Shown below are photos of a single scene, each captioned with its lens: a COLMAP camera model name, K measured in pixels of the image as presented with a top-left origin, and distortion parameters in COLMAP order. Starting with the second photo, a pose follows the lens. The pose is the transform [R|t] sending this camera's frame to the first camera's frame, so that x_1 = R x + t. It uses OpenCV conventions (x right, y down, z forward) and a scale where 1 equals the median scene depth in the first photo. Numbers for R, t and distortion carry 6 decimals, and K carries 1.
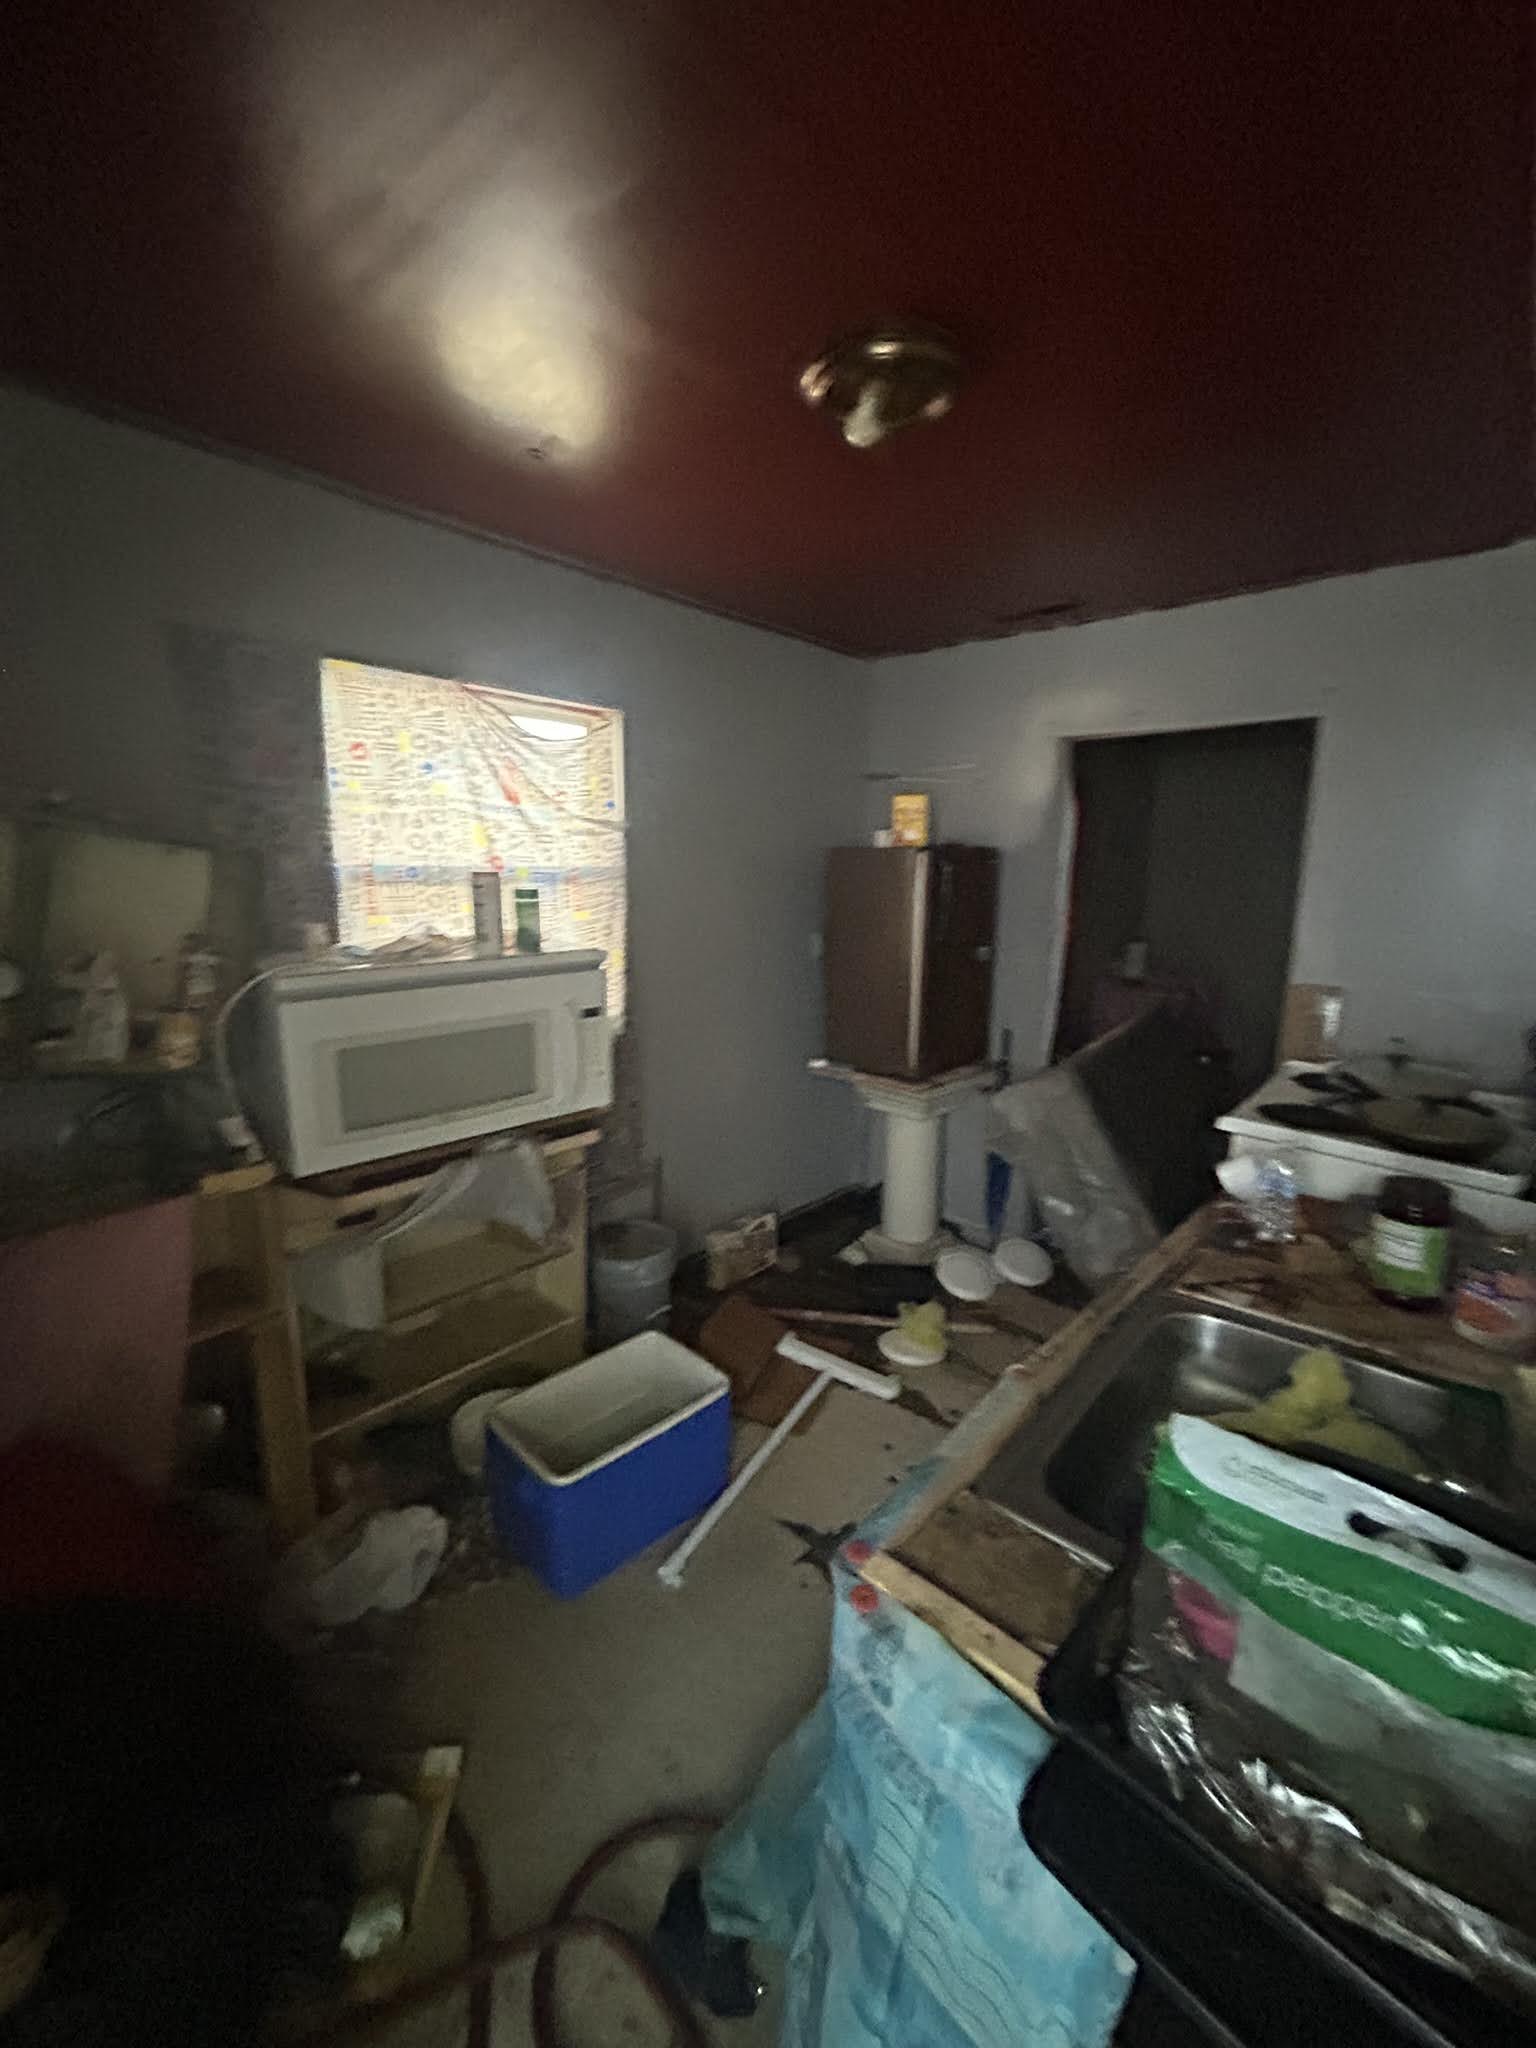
lens RADIAL K [[834.0, 0, 773.4], [0, 834.0, 1022.2], [0, 0, 1]] dist [-0.003503, 0.002220]
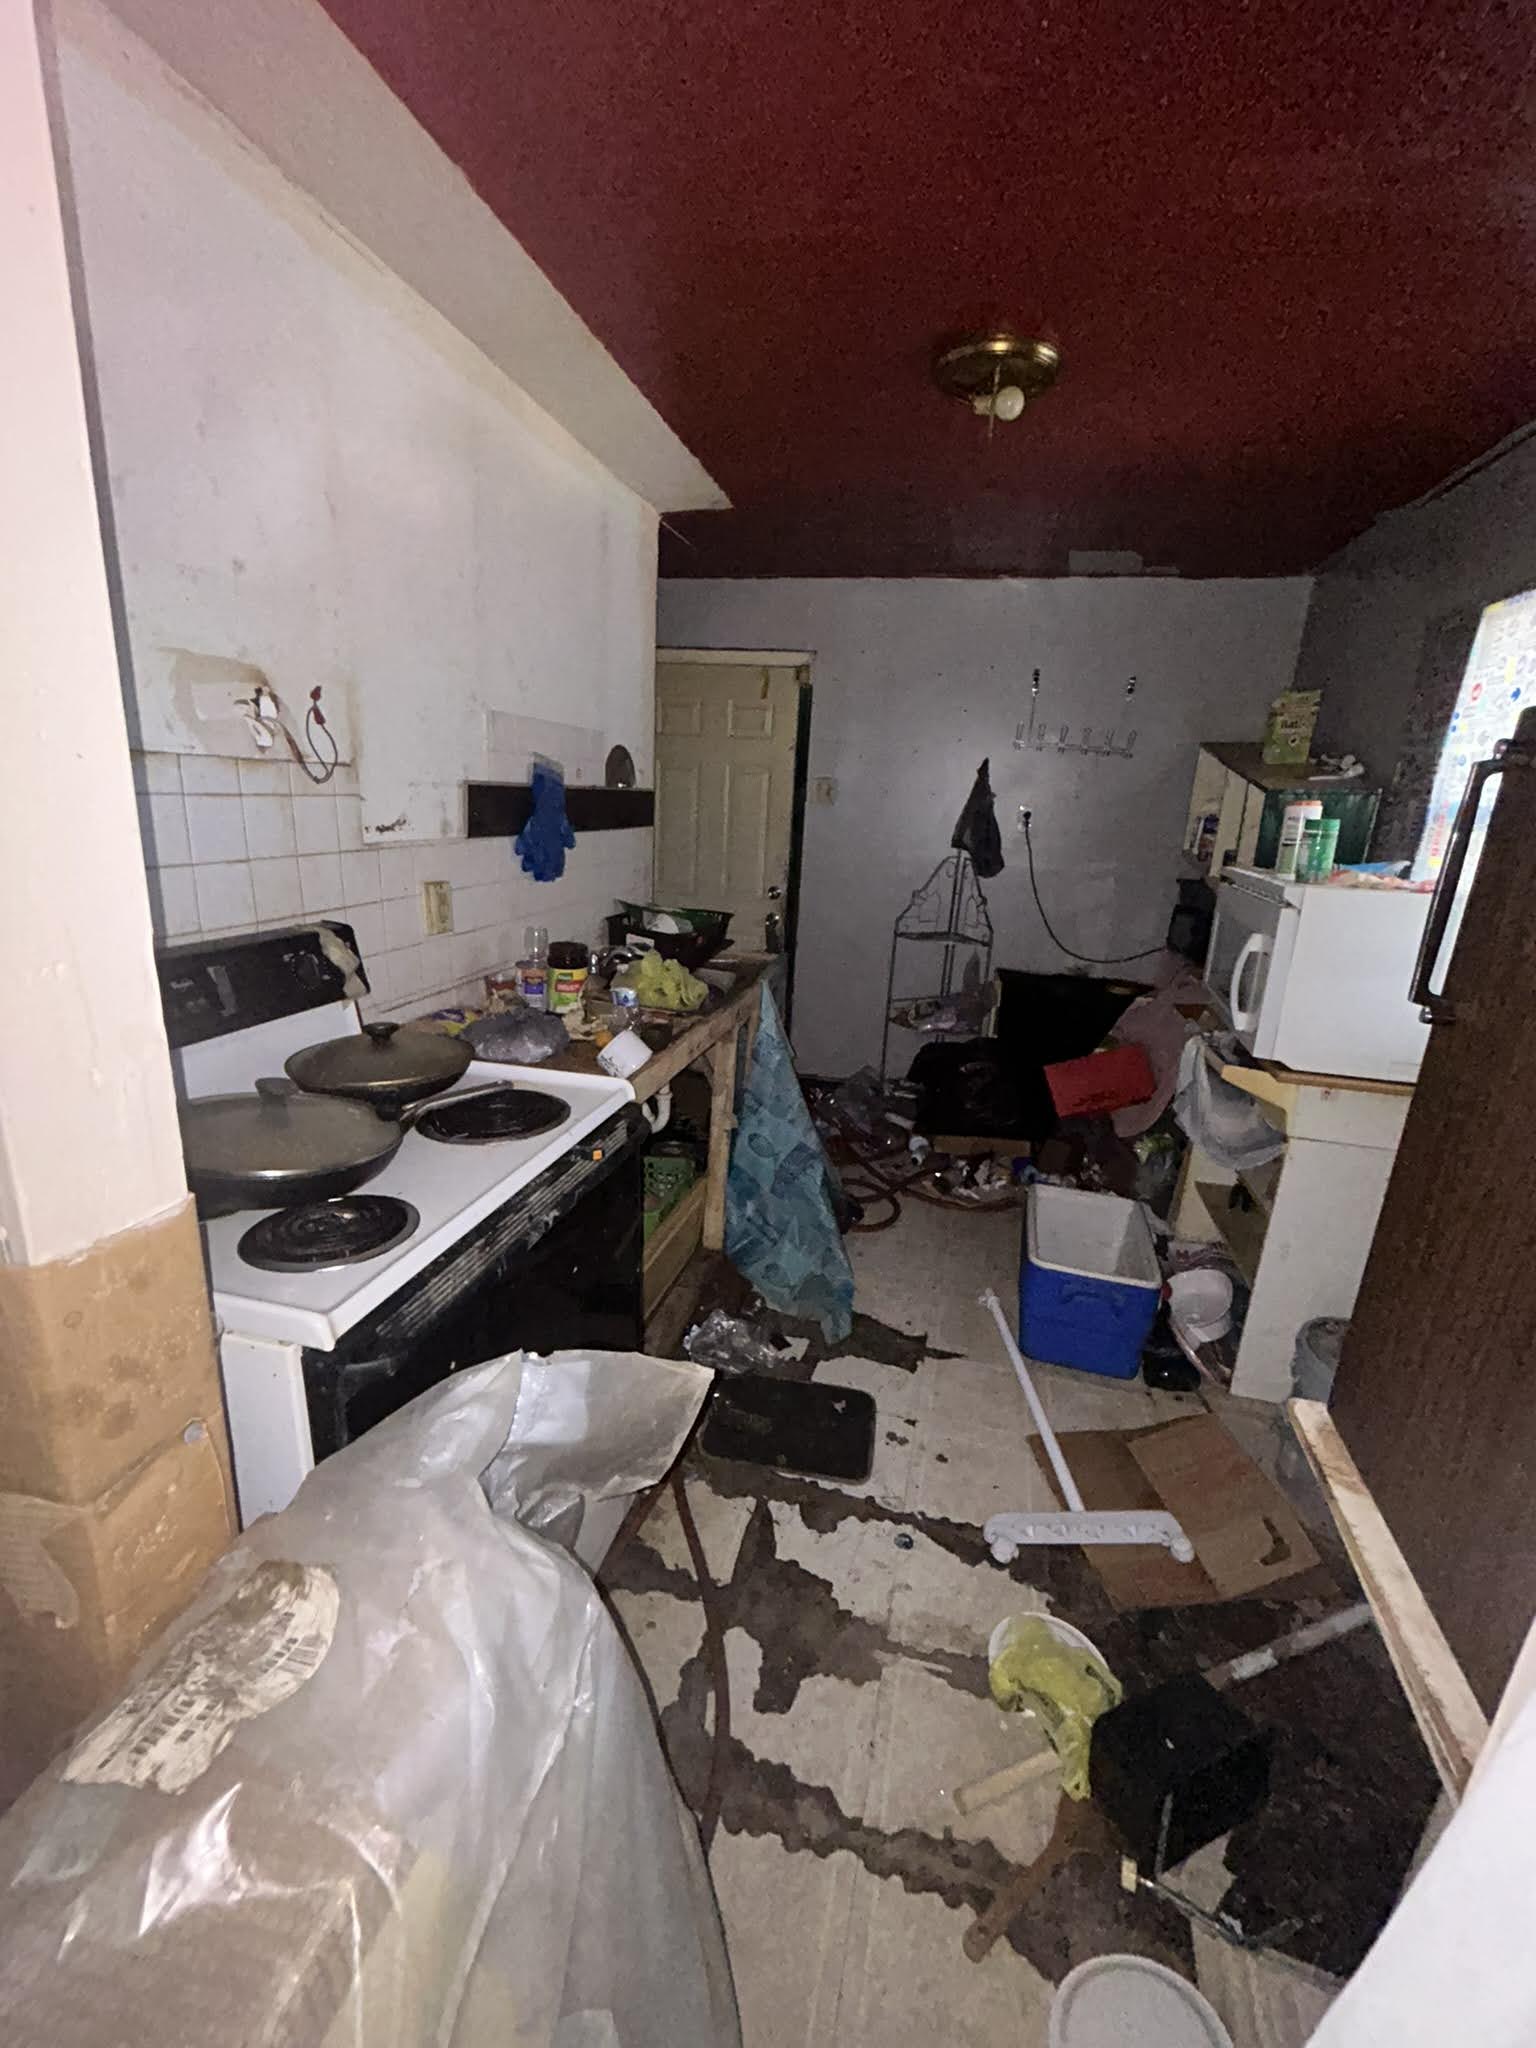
lens RADIAL K [[834.0, 0, 773.4], [0, 834.0, 1022.2], [0, 0, 1]] dist [-0.003503, 0.002220]
pose [[-0.878474, 0.065934, -0.473218, 0.774322], [-0.160402, 0.892253, 0.422086, -0.263116], [0.450060, 0.446697, -0.773245, 1.608800]]
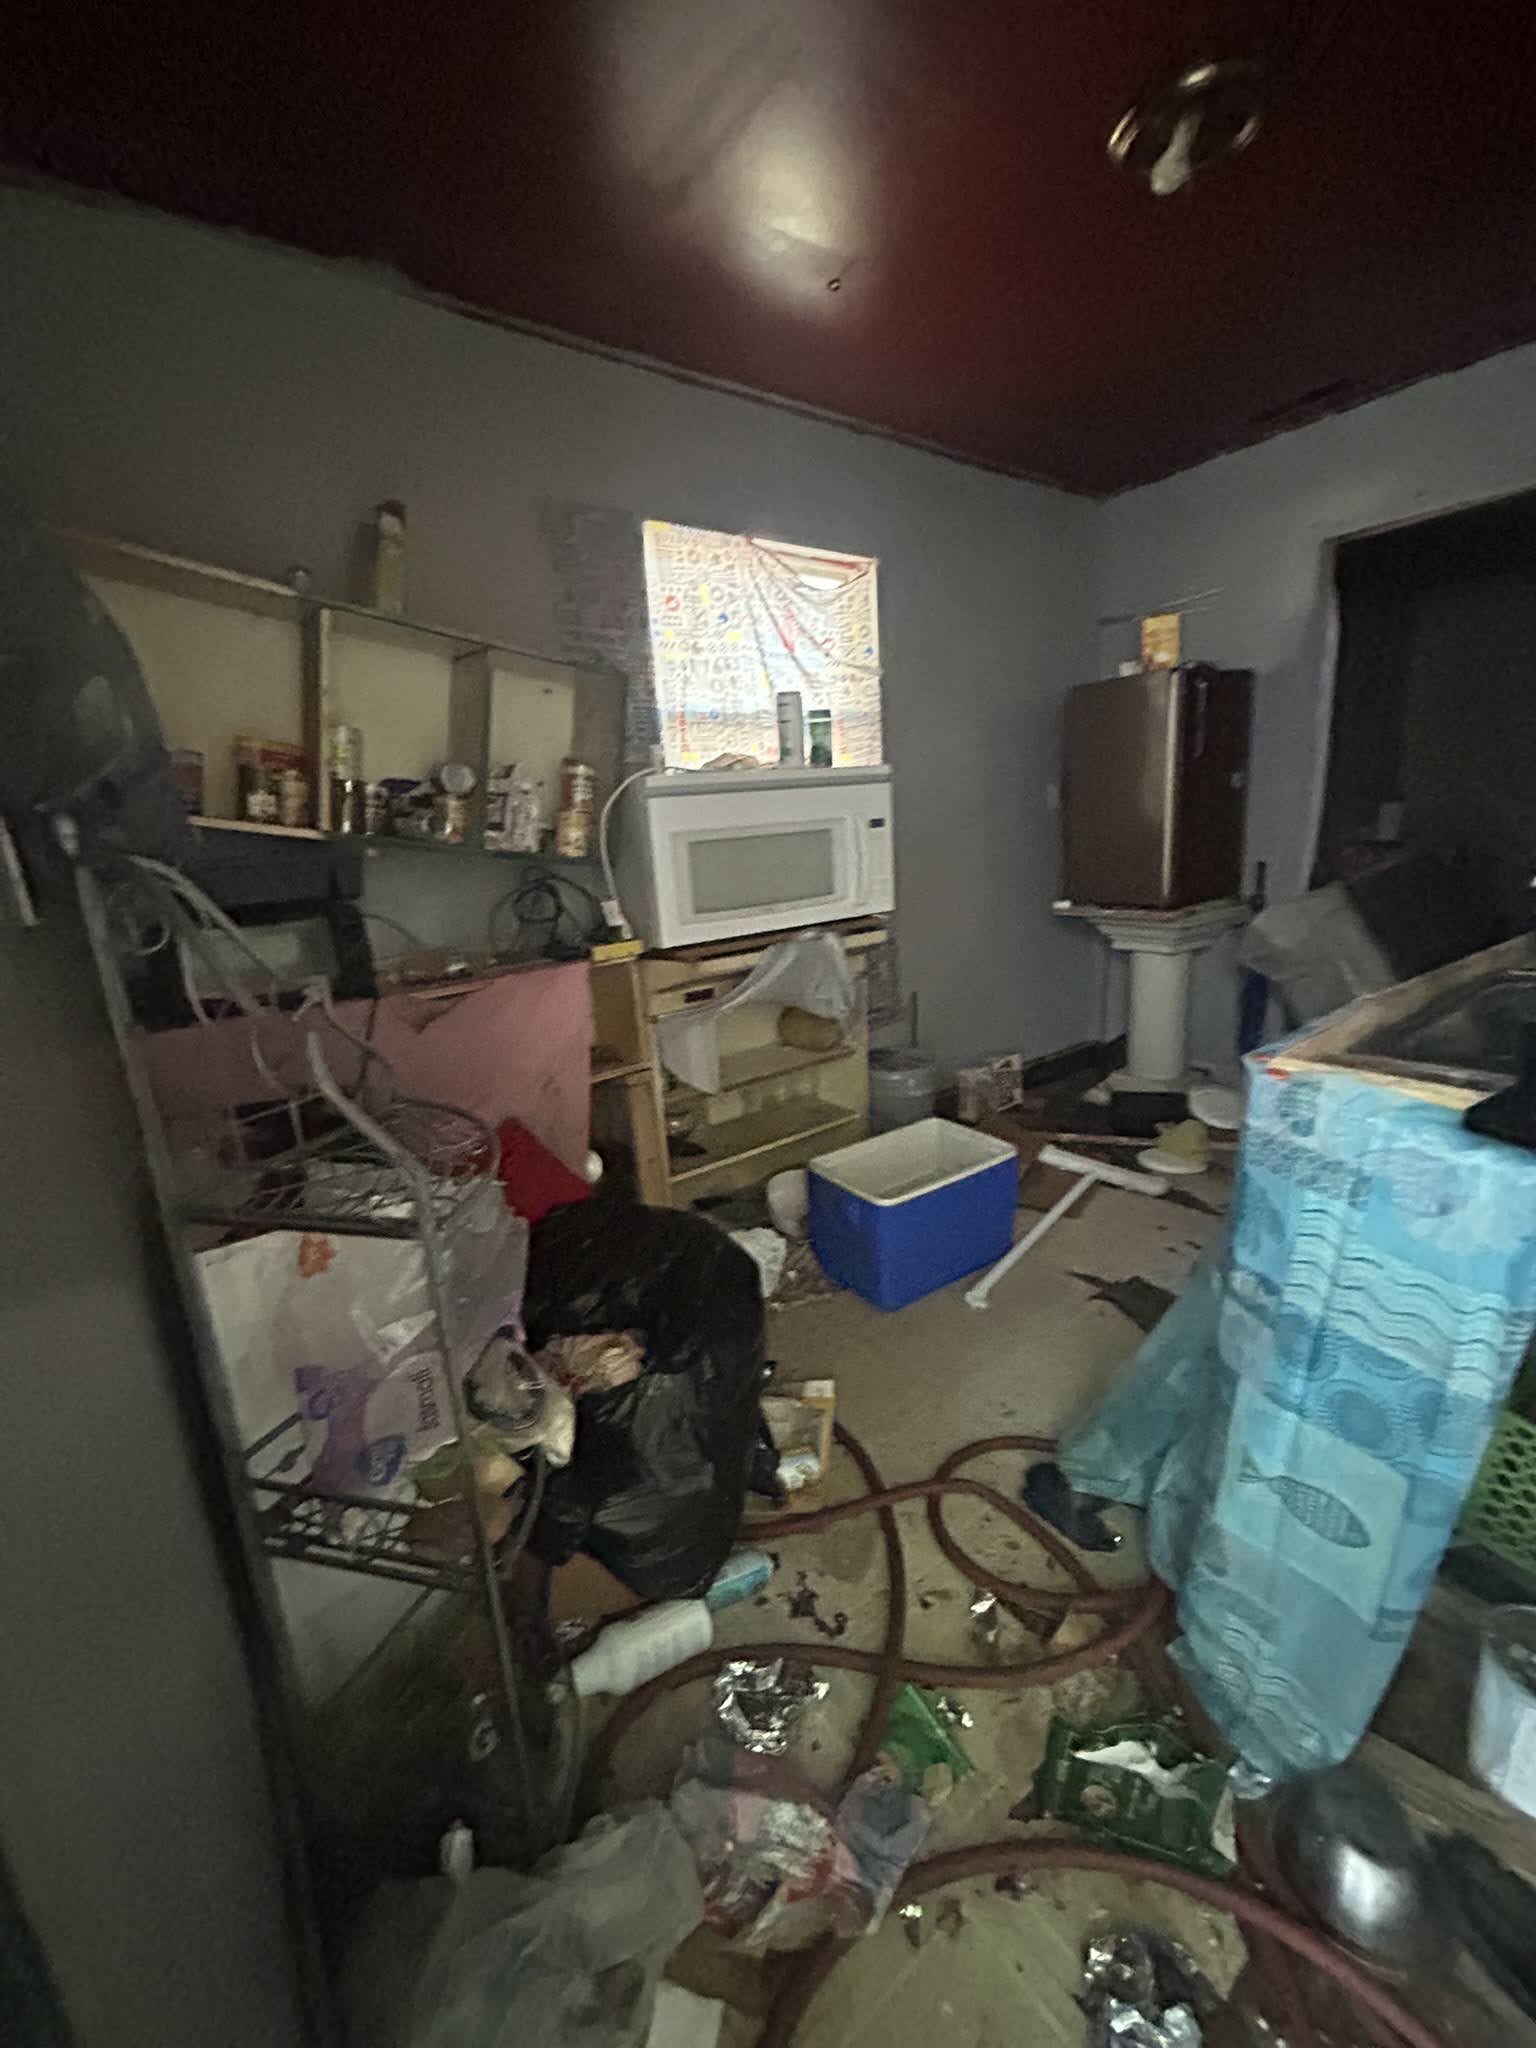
lens RADIAL K [[834.0, 0, 773.4], [0, 834.0, 1022.2], [0, 0, 1]] dist [-0.003503, 0.002220]
pose [[0.978375, -0.029181, -0.204772, -0.142713], [0.041205, 0.997652, 0.054703, 0.200336], [0.202695, -0.061957, 0.977280, -0.140029]]
